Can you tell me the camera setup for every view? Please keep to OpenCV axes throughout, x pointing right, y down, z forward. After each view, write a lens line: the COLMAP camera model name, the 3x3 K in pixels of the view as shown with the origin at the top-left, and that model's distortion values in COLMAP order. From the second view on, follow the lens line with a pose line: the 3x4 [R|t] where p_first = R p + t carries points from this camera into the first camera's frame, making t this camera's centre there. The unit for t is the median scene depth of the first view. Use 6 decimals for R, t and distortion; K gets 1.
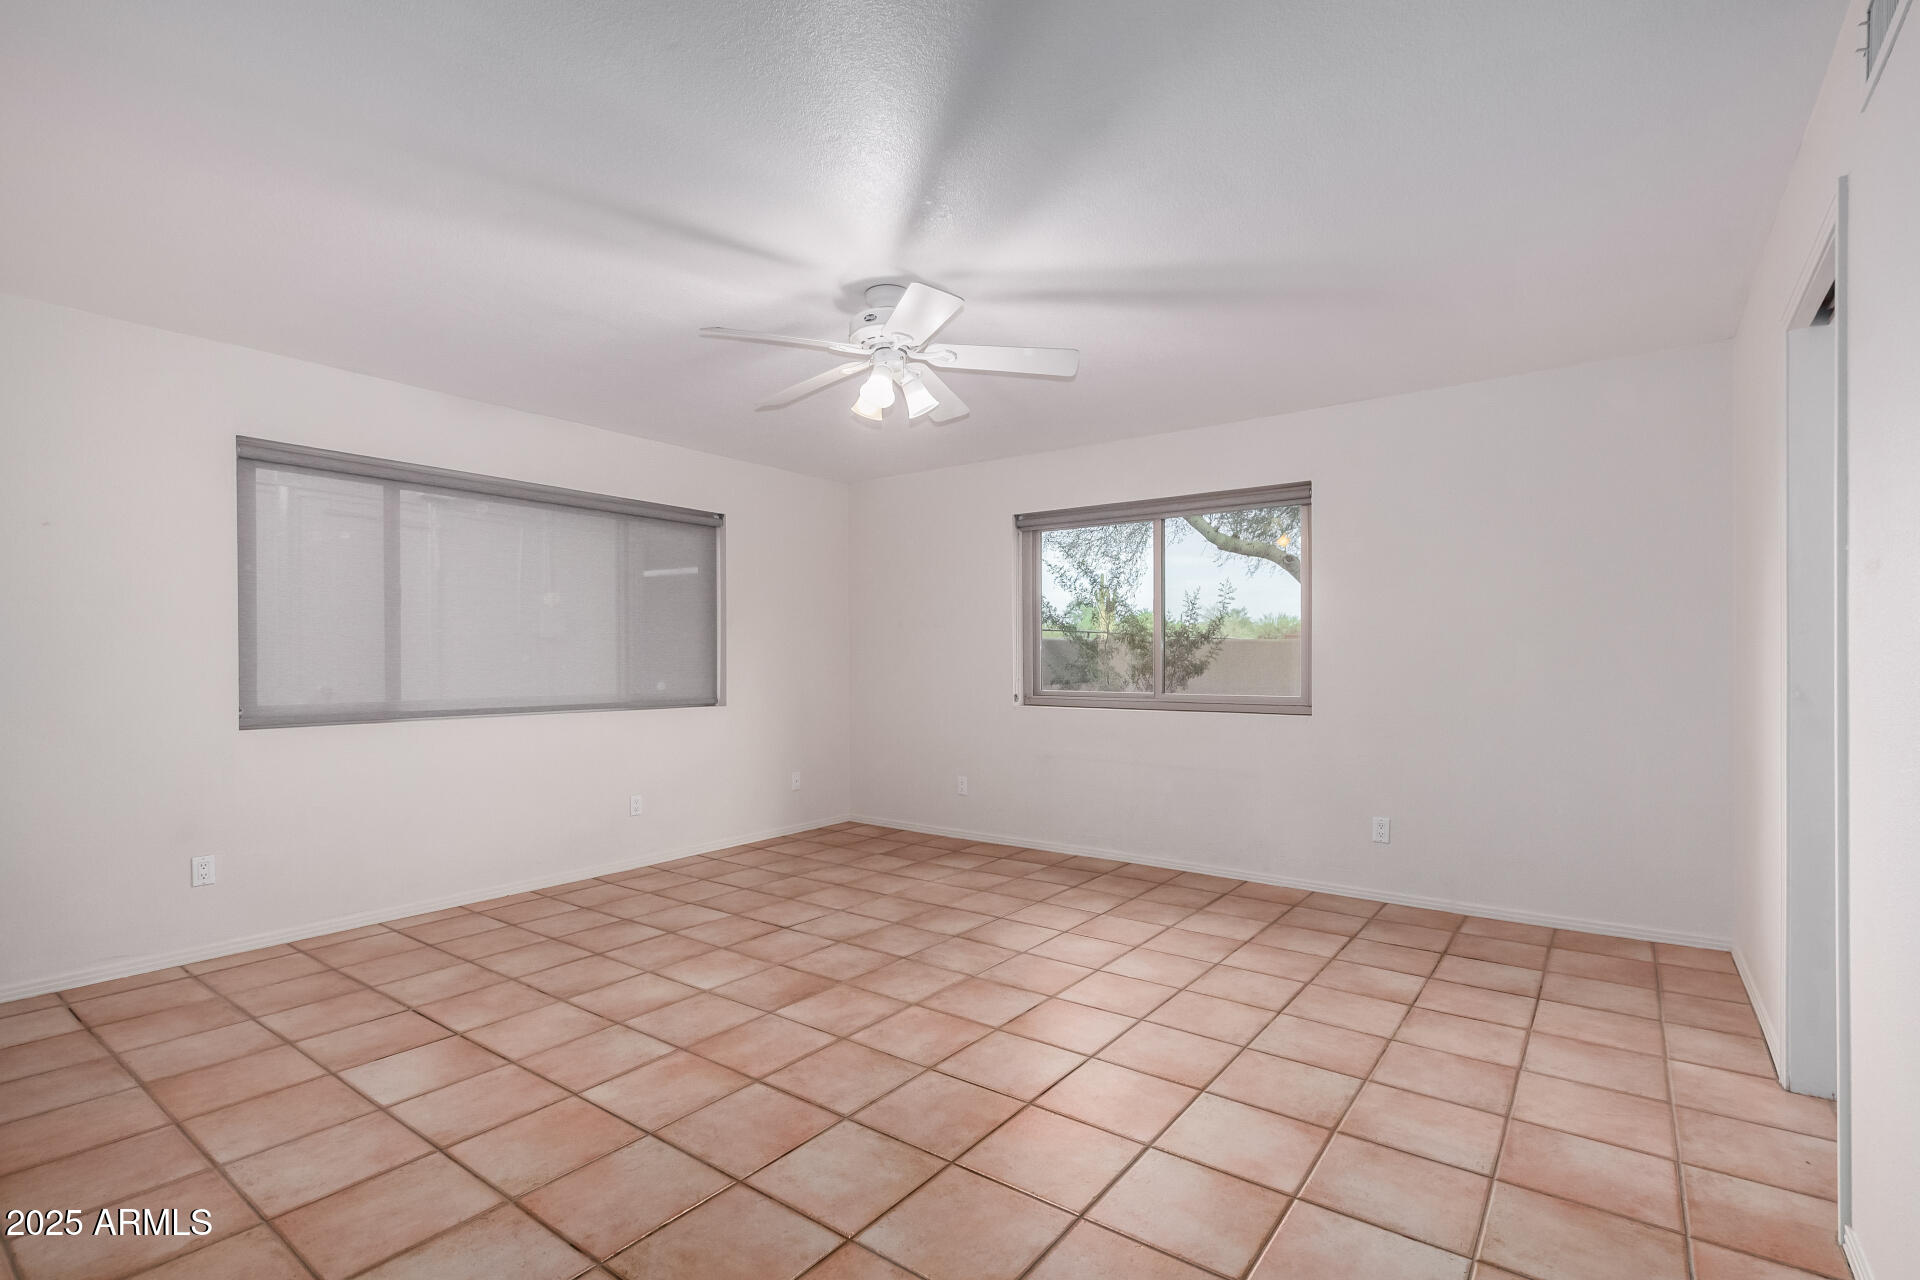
lens RADIAL K [[894.0, 0, 958.8], [0, 894.0, 657.9], [0, 0, 1]] dist [0.000458, 0.000049]
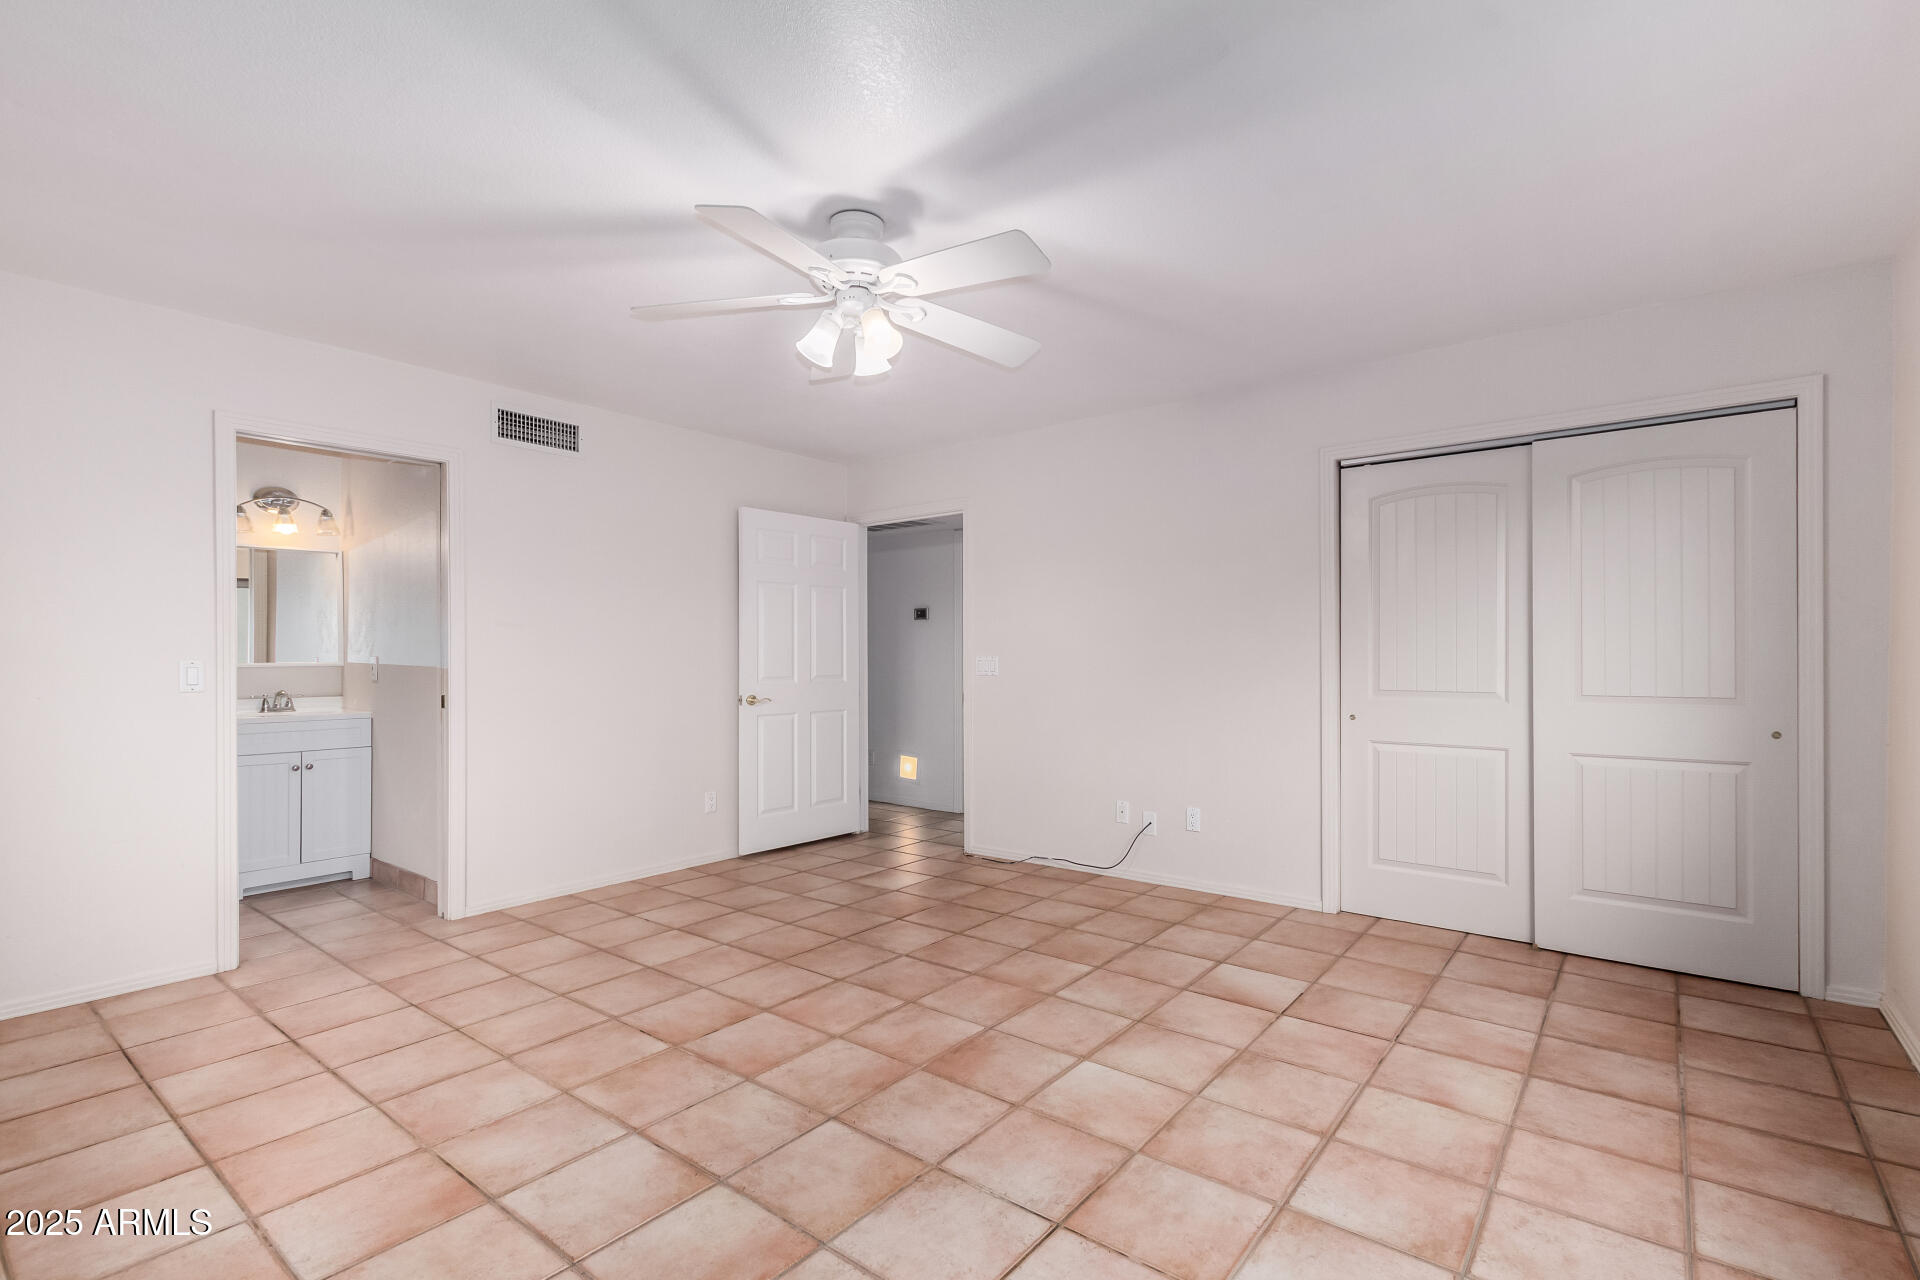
lens RADIAL K [[894.0, 0, 960.4], [0, 894.0, 651.9], [0, 0, 1]] dist [0.000458, 0.000049]
pose [[-0.999568, 0.007205, 0.028487, -0.200035], [0.006878, 0.999909, -0.011565, 0.008736], [-0.028567, -0.011364, -0.999527, 1.870119]]
